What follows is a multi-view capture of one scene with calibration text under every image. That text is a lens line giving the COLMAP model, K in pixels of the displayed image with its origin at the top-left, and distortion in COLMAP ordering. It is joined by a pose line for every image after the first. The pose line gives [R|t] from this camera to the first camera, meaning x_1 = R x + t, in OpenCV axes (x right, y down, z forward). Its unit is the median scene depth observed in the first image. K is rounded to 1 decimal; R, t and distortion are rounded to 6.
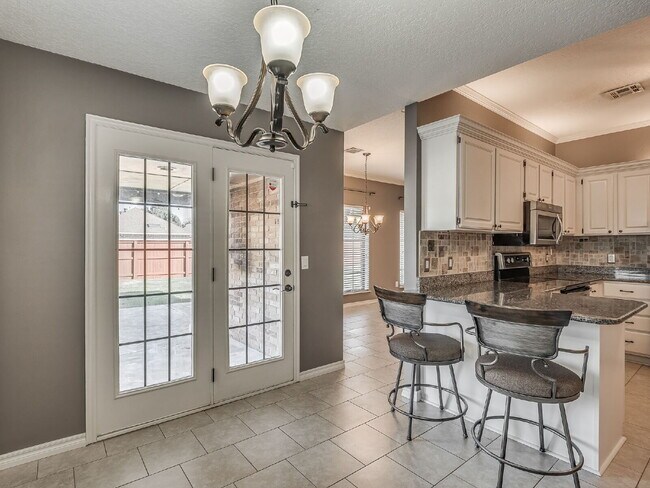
lens RADIAL K [[339.2, 0, 325.0], [0, 339.2, 244.0], [0, 0, 1]] dist [-0.002290, -0.000799]
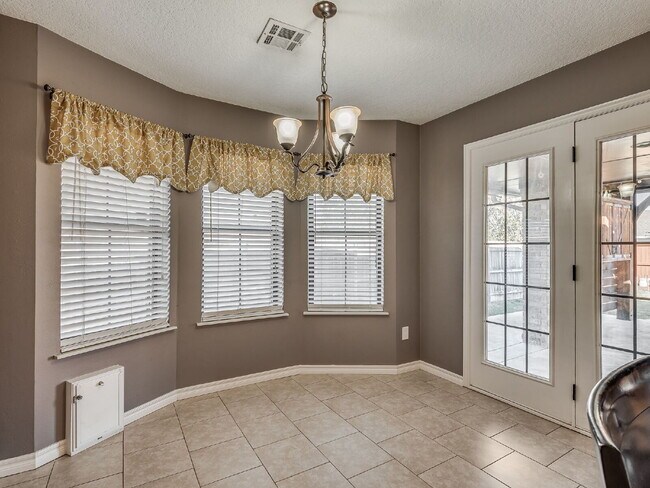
lens RADIAL K [[339.2, 0, 325.0], [0, 339.2, 244.0], [0, 0, 1]] dist [-0.002290, -0.000799]
pose [[-0.127765, -0.008411, -0.991769, 0.639550], [0.007550, 0.999927, -0.009452, 0.022462], [0.991776, -0.008695, -0.127693, 0.537700]]
